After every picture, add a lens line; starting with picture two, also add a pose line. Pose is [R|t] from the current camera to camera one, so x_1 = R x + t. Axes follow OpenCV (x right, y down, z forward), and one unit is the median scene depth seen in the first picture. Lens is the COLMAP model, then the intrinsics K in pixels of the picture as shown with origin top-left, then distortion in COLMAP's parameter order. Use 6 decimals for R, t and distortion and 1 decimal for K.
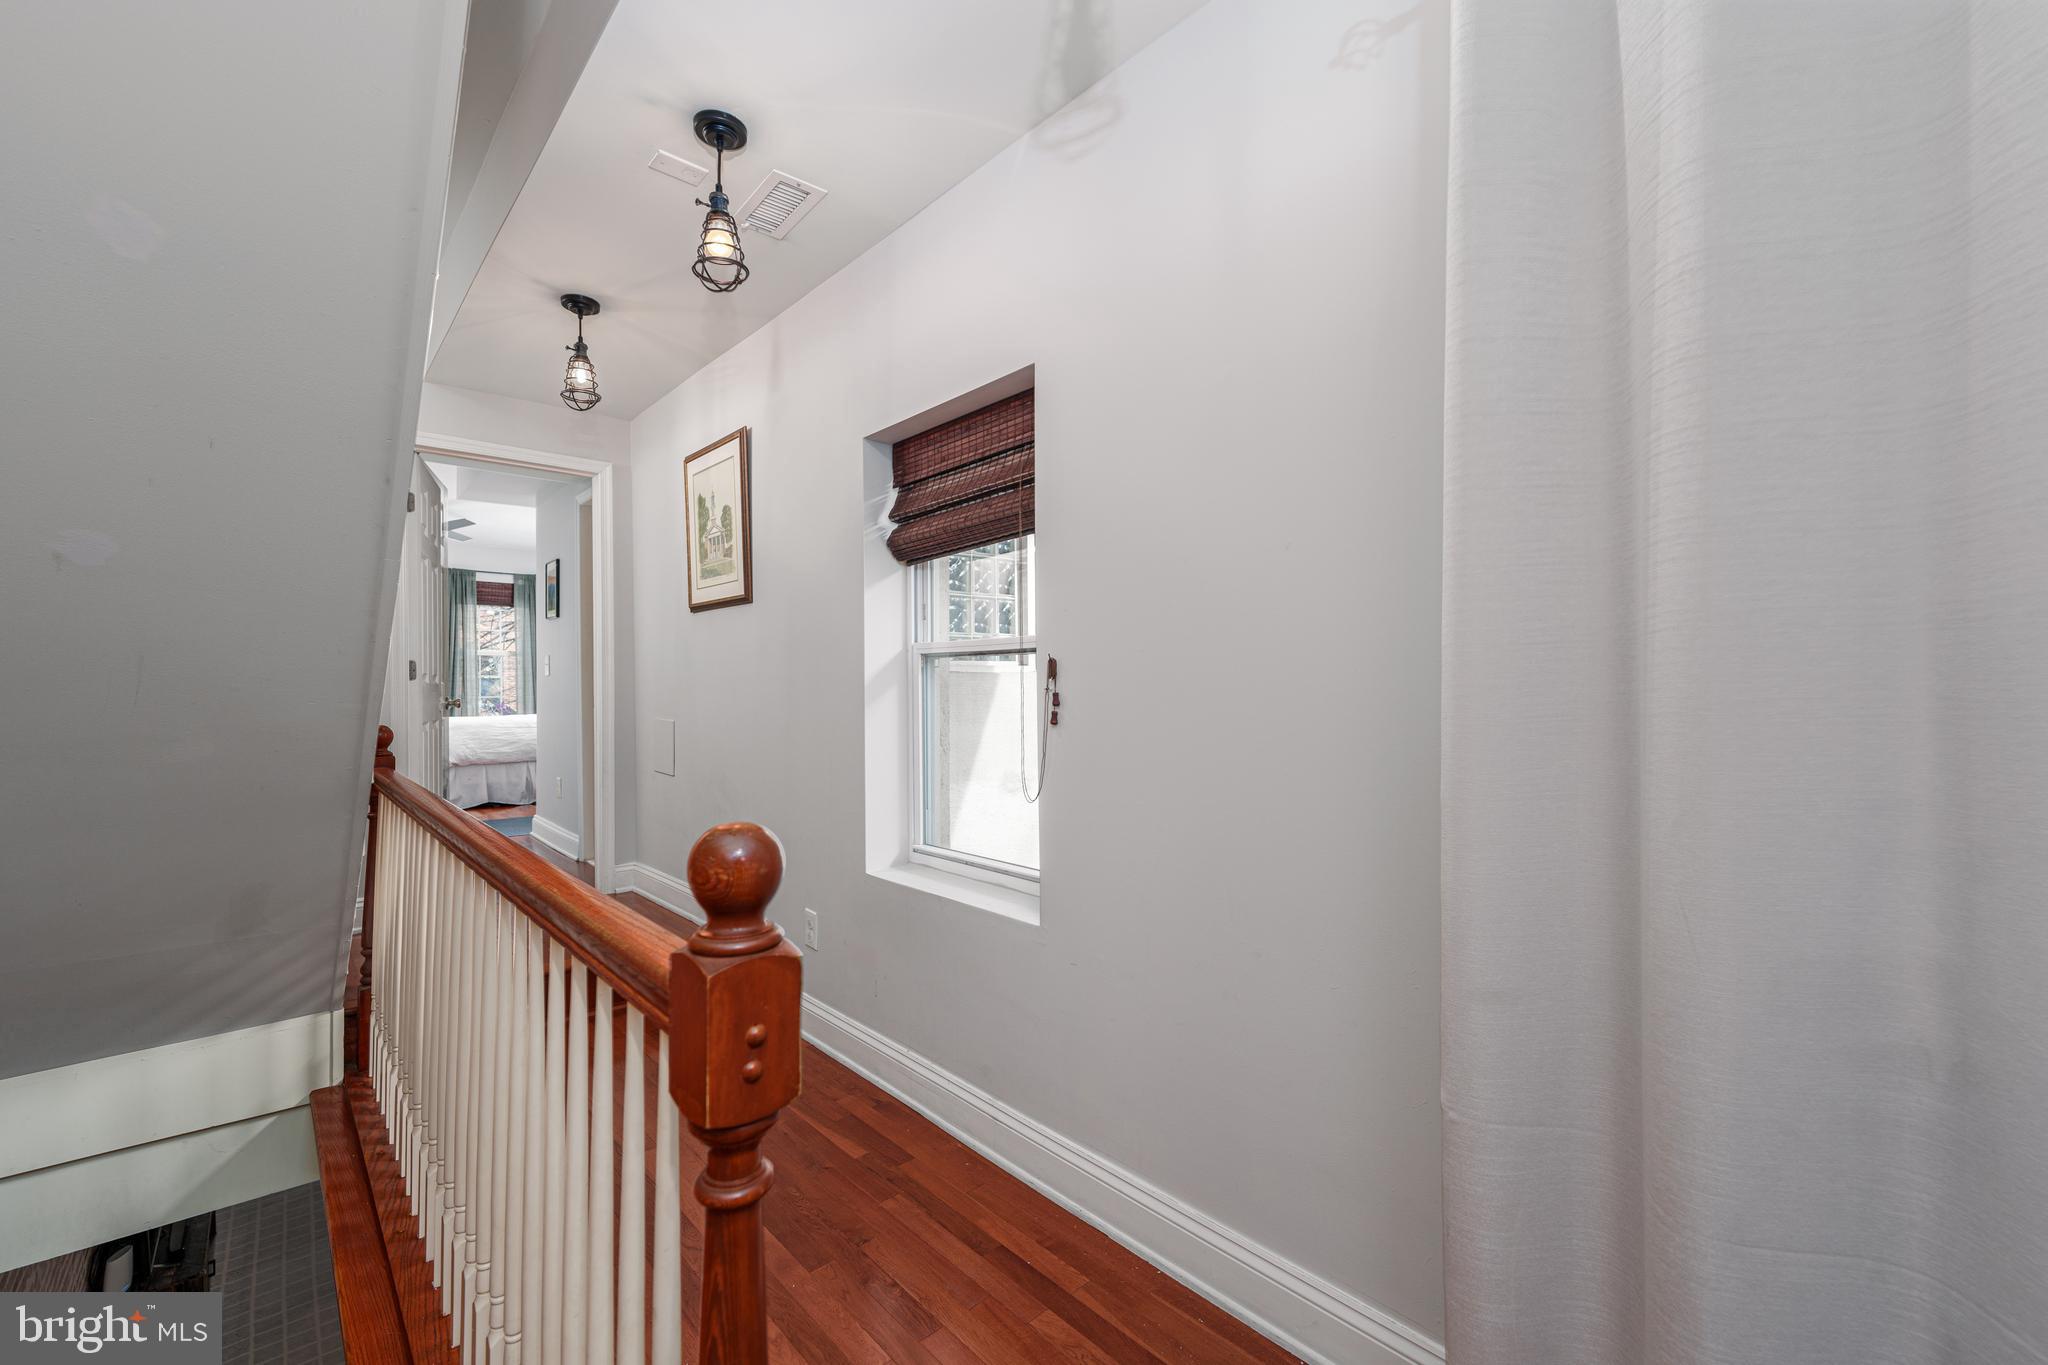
lens RADIAL K [[836.6, 0, 1016.9], [0, 836.6, 683.2], [0, 0, 1]] dist [-0.001394, -0.000776]
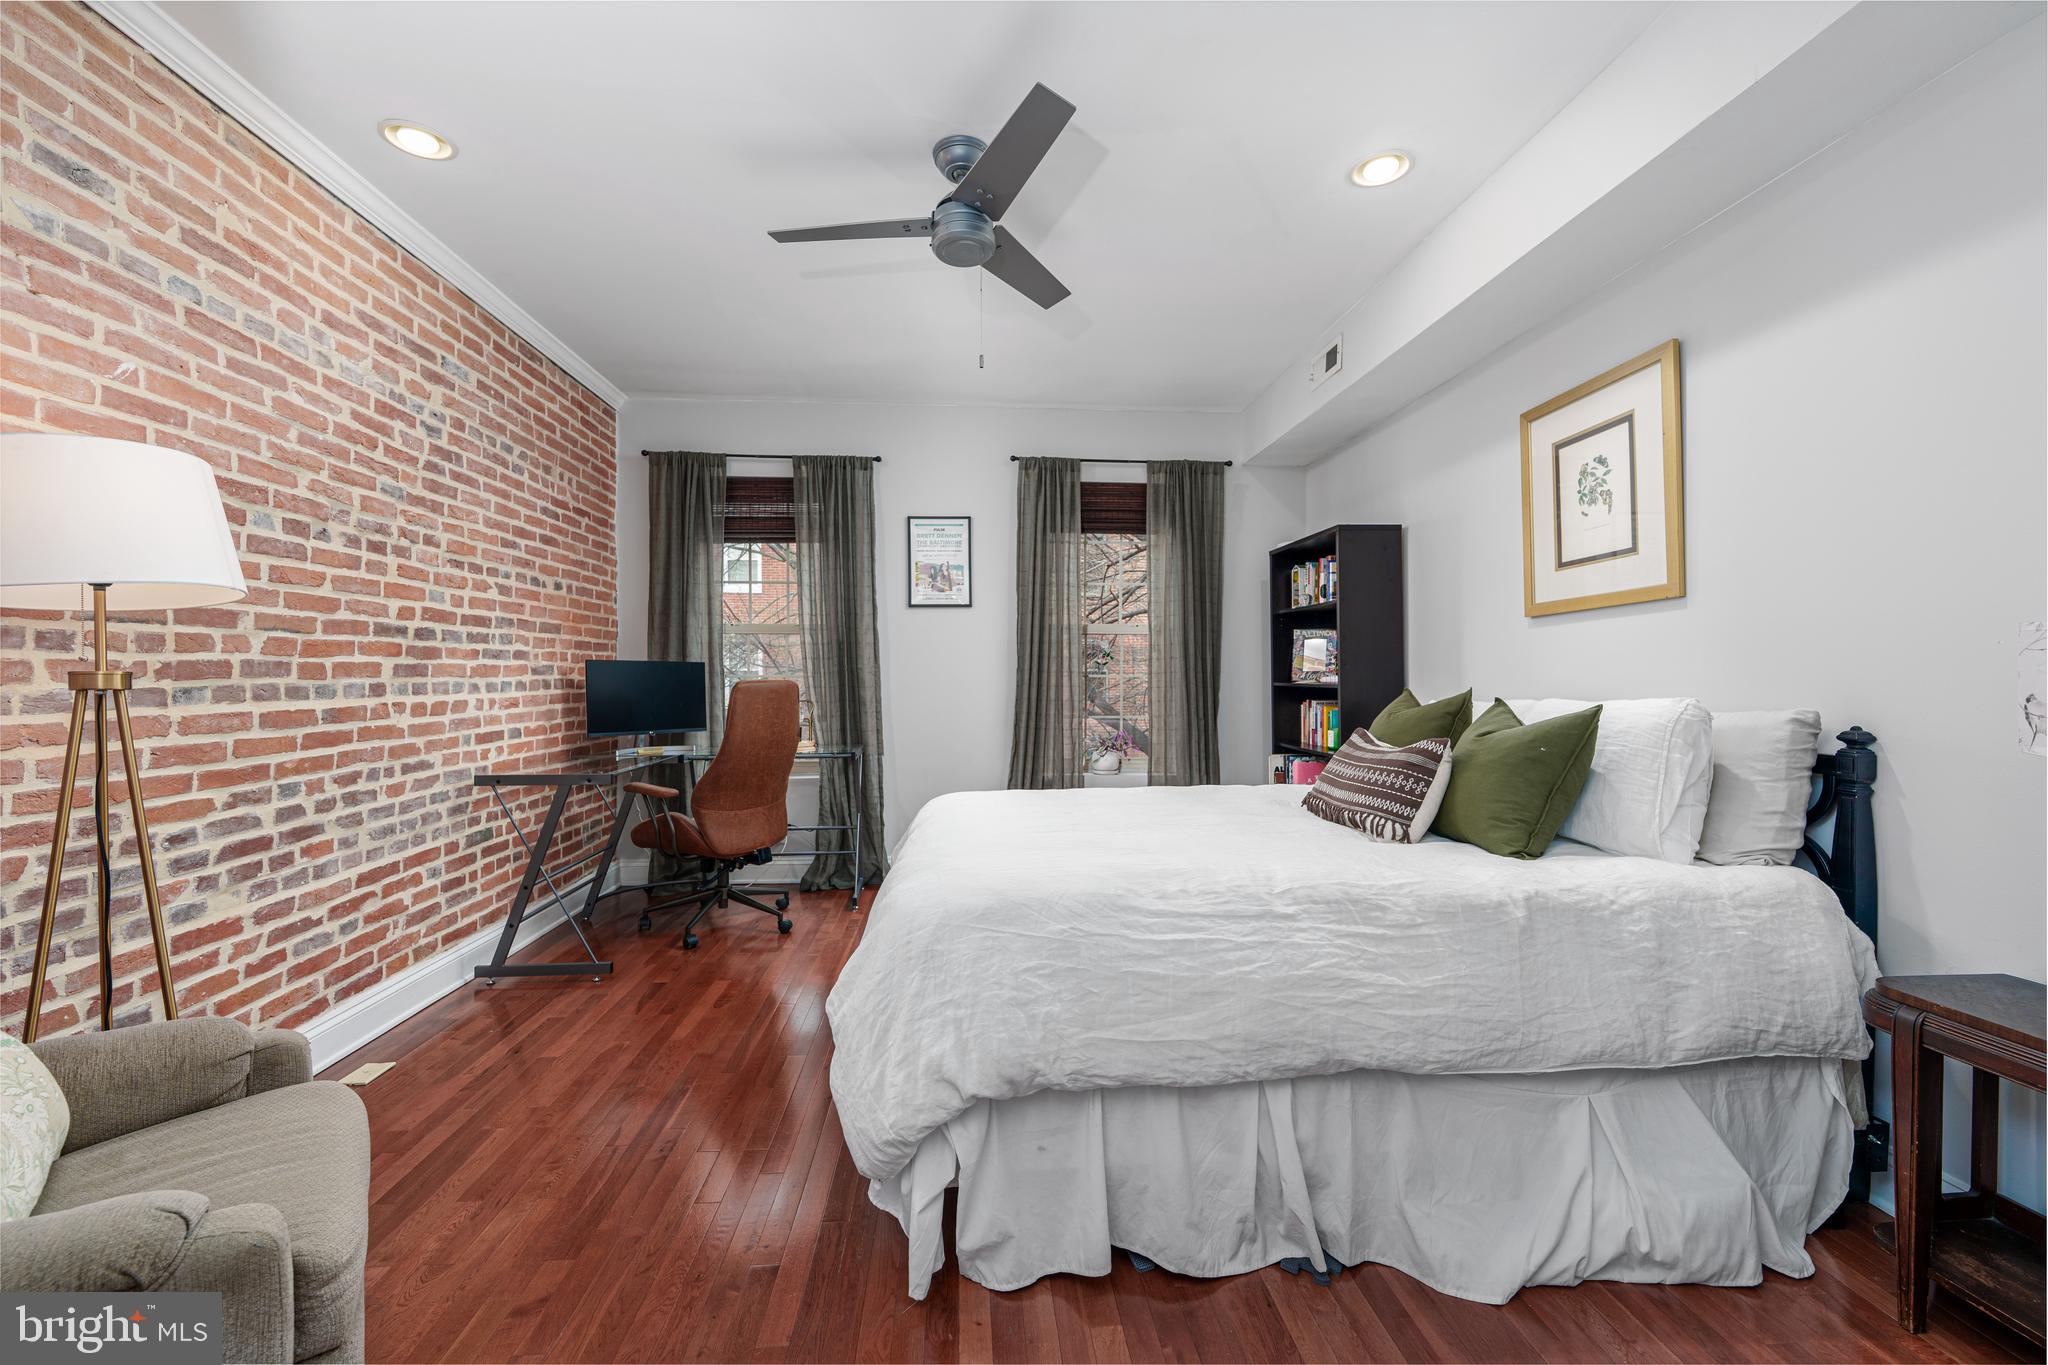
lens RADIAL K [[836.6, 0, 1022.3], [0, 836.6, 678.0], [0, 0, 1]] dist [-0.001394, -0.000776]
pose [[0.793836, 0.003699, -0.608120, -0.504646], [-0.000651, 0.999986, 0.005233, -0.013918], [0.608131, -0.003759, 0.793828, 0.791238]]
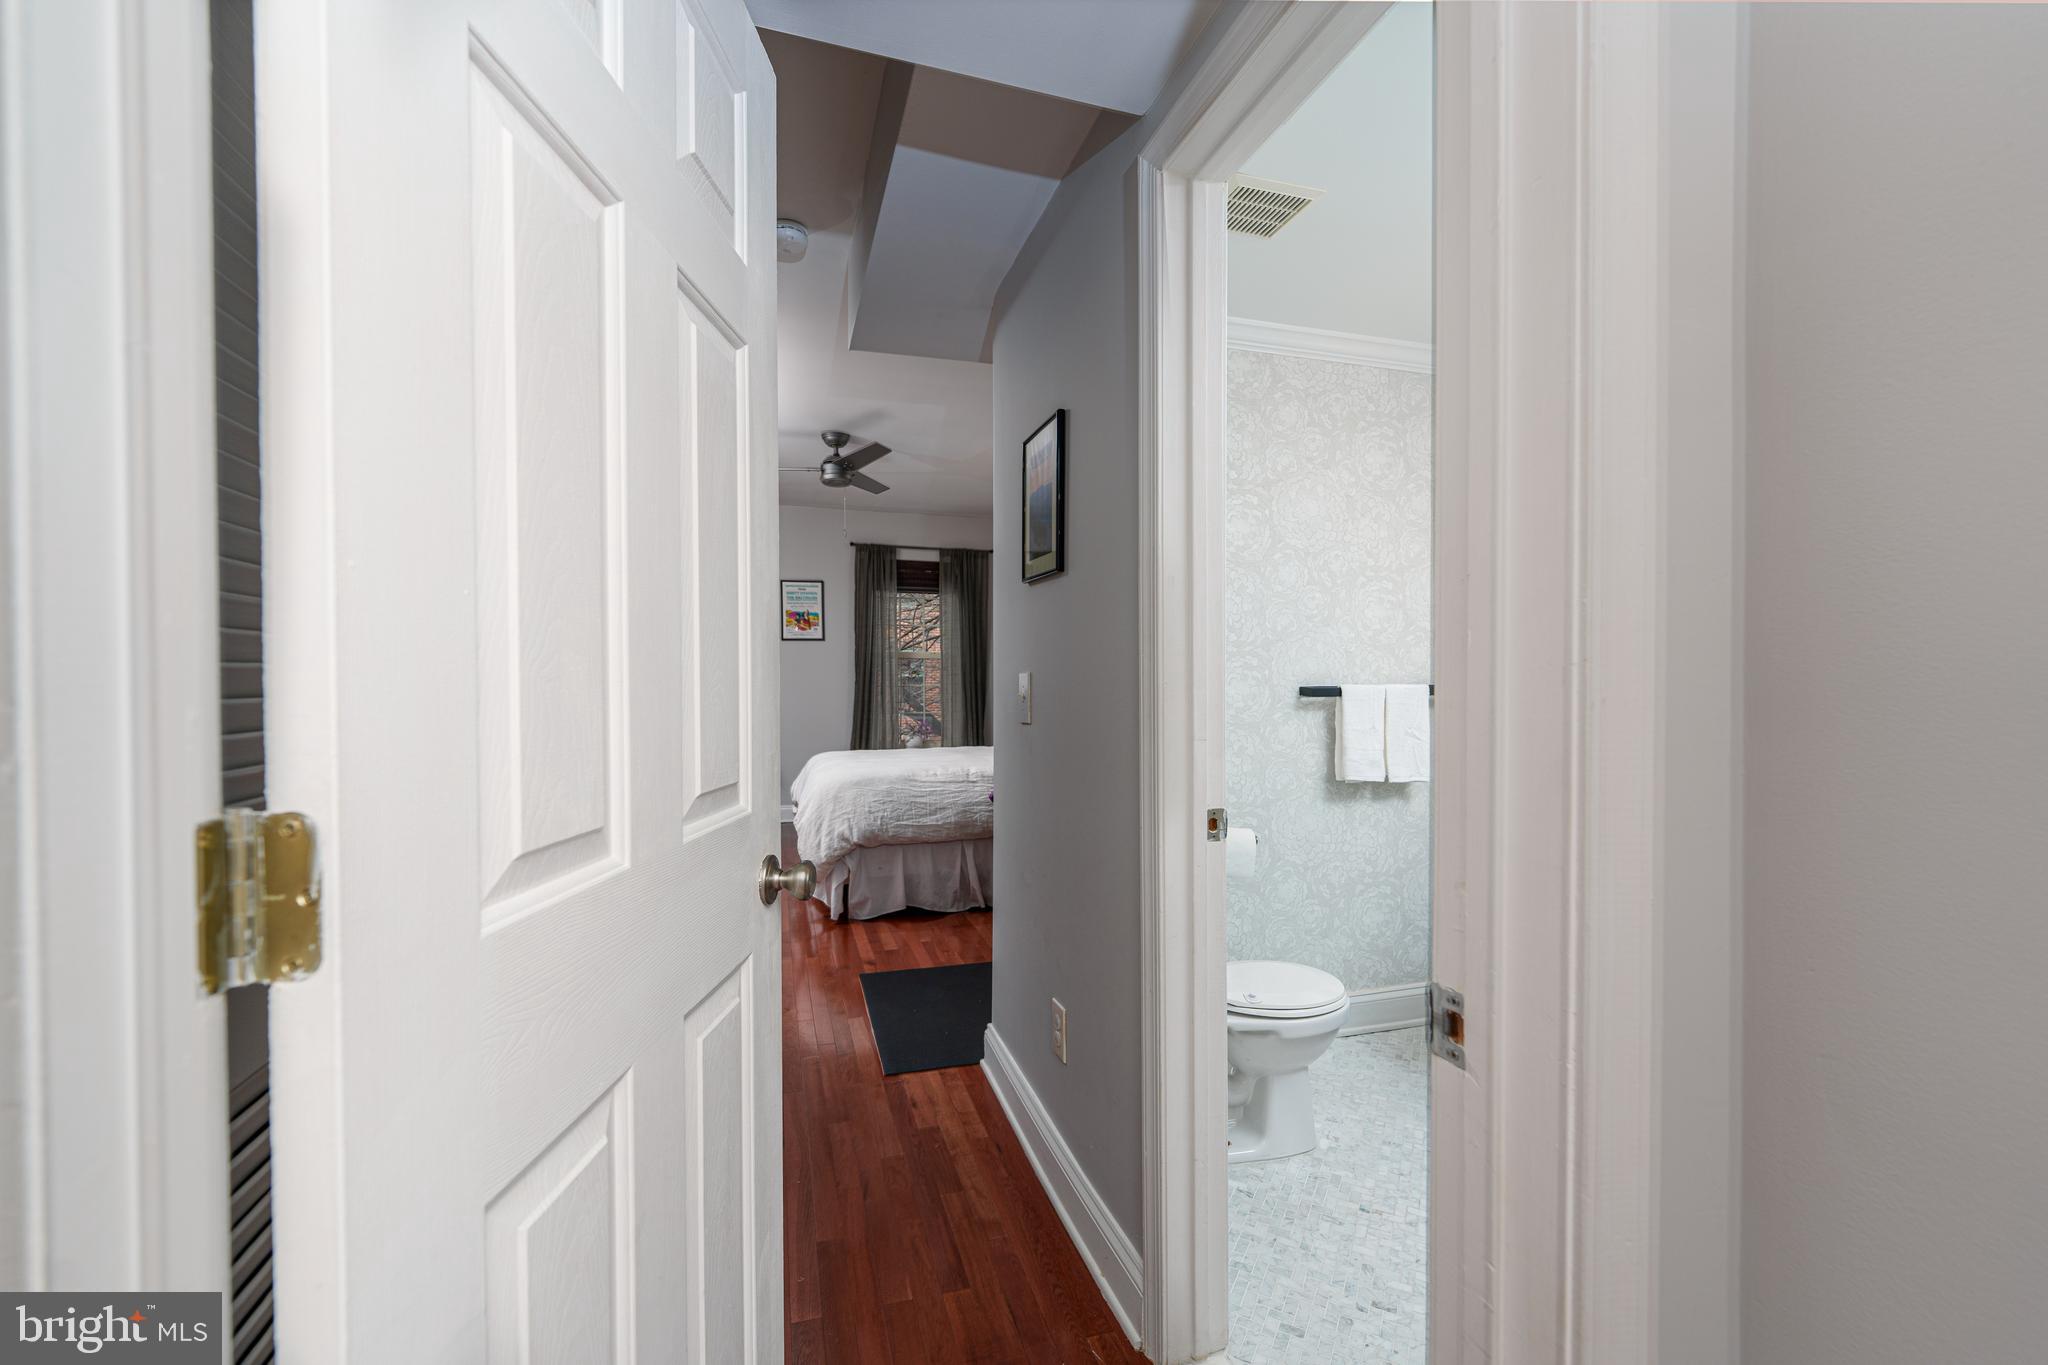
lens RADIAL K [[836.6, 0, 1035.0], [0, 836.6, 691.7], [0, 0, 1]] dist [-0.001394, -0.000776]
pose [[0.912205, 0.011116, -0.409584, -0.296517], [-0.003237, 0.999796, 0.019924, -0.024950], [0.409722, -0.016849, 0.912055, 0.481173]]
